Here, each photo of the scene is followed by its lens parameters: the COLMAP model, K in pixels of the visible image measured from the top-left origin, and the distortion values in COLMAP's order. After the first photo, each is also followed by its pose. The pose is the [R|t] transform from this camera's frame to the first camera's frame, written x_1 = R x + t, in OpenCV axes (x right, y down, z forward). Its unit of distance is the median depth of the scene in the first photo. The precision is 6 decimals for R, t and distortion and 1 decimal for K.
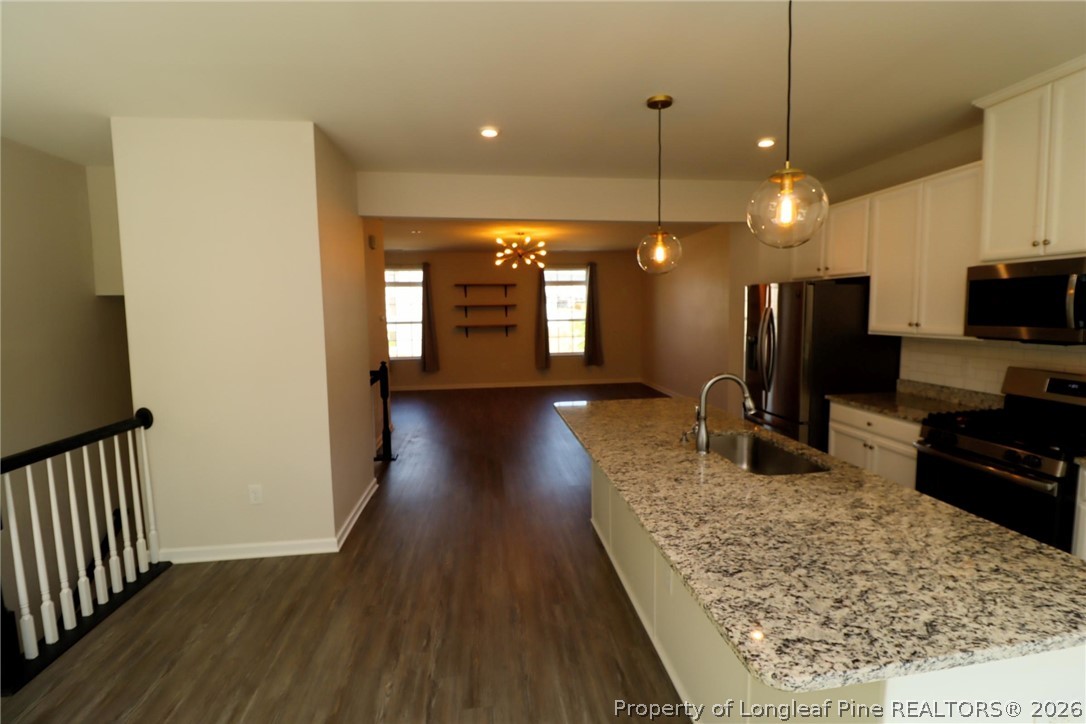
lens RADIAL K [[501.7, 0, 556.9], [0, 501.7, 354.4], [0, 0, 1]] dist [-0.000499, -0.013658]
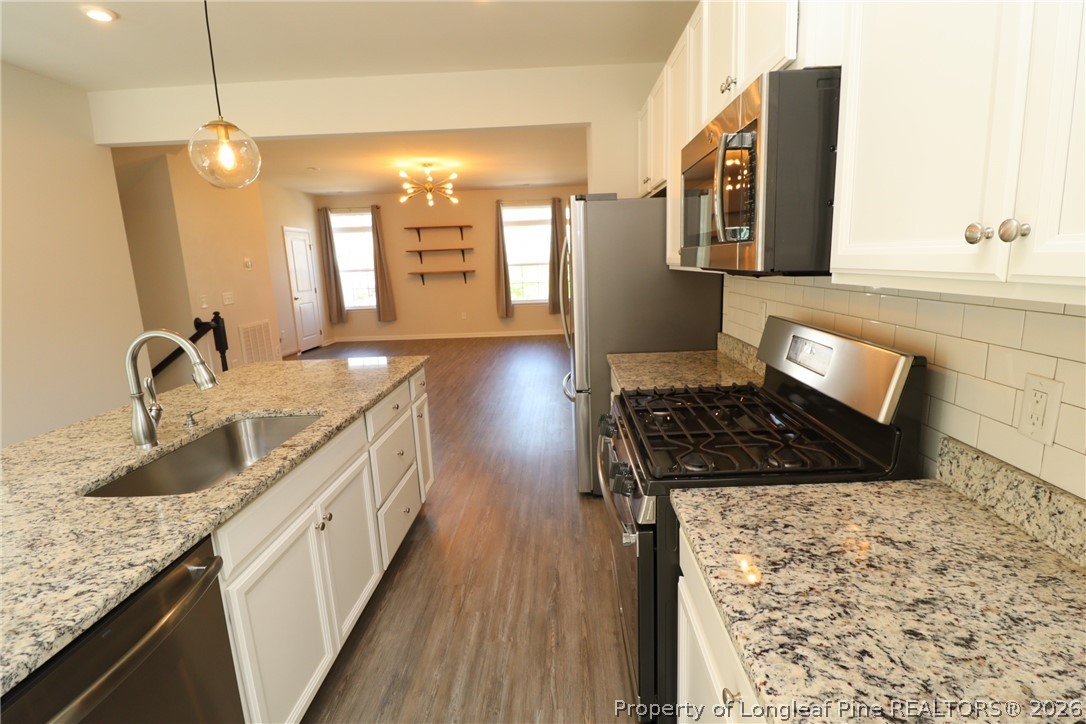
lens RADIAL K [[501.7, 0, 556.9], [0, 501.7, 354.4], [0, 0, 1]] dist [-0.000499, -0.013658]
pose [[0.988013, 0.007840, -0.154169, 0.869802], [0.008081, 0.994714, 0.102370, 0.006977], [0.154157, -0.102389, 0.982727, 0.401776]]
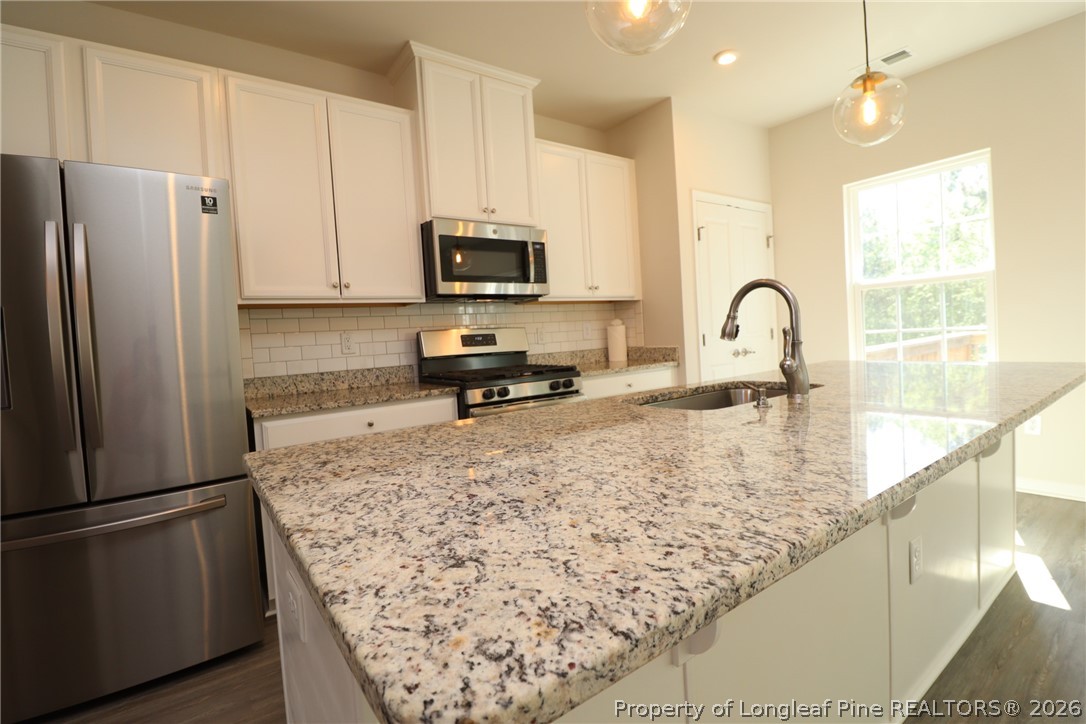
lens RADIAL K [[501.7, 0, 556.9], [0, 501.7, 354.4], [0, 0, 1]] dist [-0.000499, -0.013658]
pose [[-0.472021, 0.008989, 0.881542, -0.118747], [0.141798, 0.987703, 0.065854, 0.049647], [-0.870109, 0.156085, -0.467491, 1.424297]]
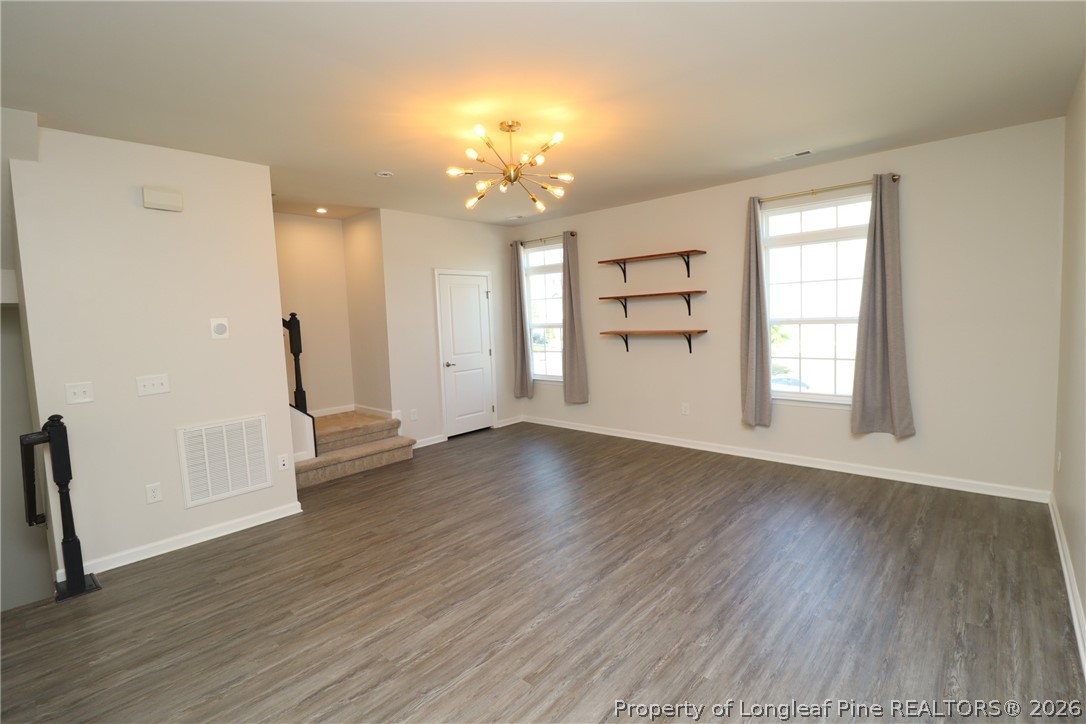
lens RADIAL K [[501.7, 0, 556.9], [0, 501.7, 354.4], [0, 0, 1]] dist [-0.000499, -0.013658]
pose [[0.653463, 0.048098, -0.755429, 0.853878], [-0.034575, 0.998834, 0.033687, -0.186206], [0.756168, 0.004106, 0.654364, 2.244282]]
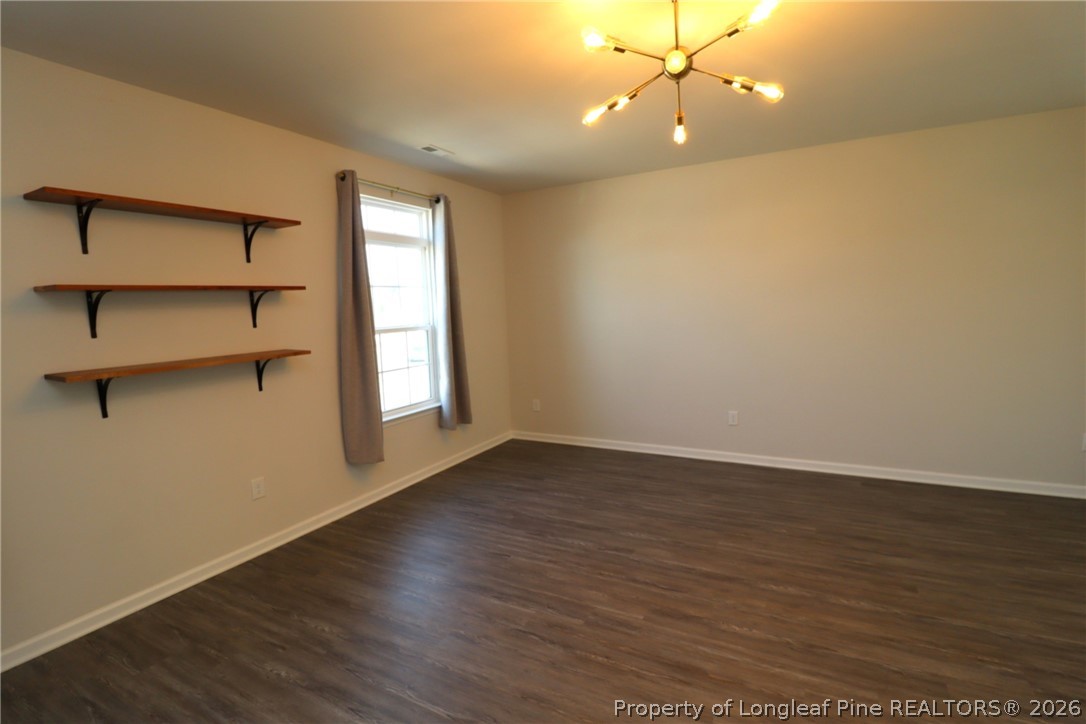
lens RADIAL K [[493.2, 0, 562.2], [0, 493.2, 365.4], [0, 0, 1]] dist [-0.001600, -0.012898]
pose [[0.582675, -0.108343, 0.805451, -0.972396], [0.099163, 0.993147, 0.061854, -0.207584], [-0.806633, 0.043830, 0.589426, 2.729744]]
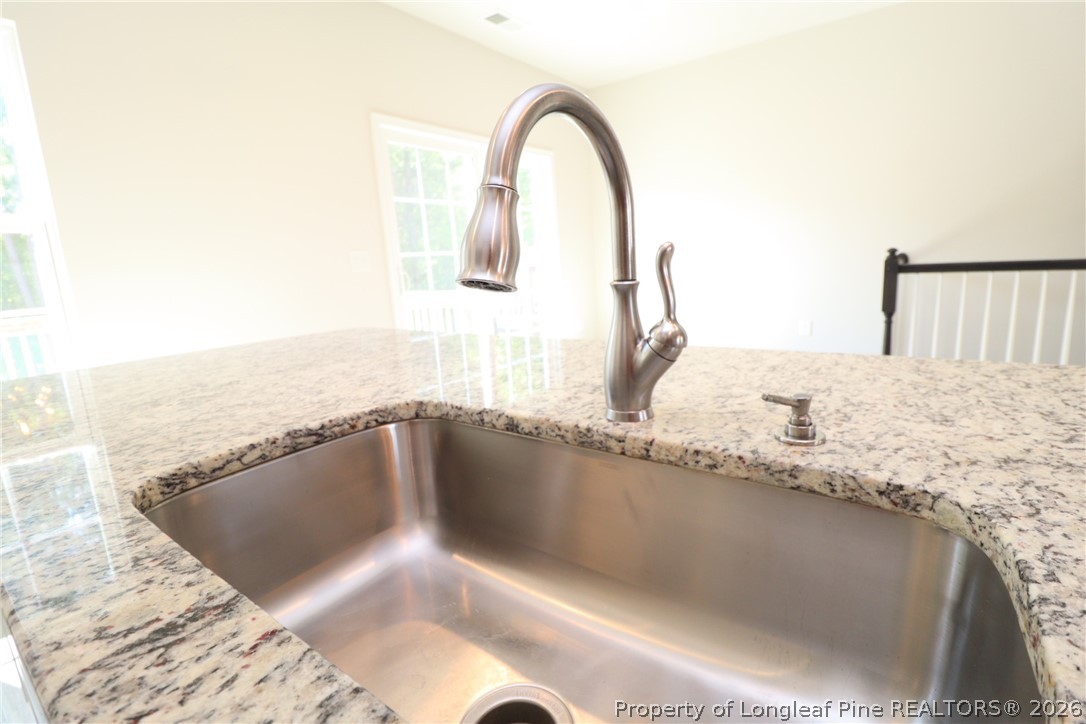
lens RADIAL K [[501.2, 0, 543.0], [0, 501.2, 362.0], [0, 0, 1]] dist [-0.001366, -0.030648]
pose [[-0.700419, 0.190645, -0.687799, 0.476893], [0.001254, 0.963993, 0.265923, 0.087170], [0.713731, 0.185395, -0.675439, 1.033173]]
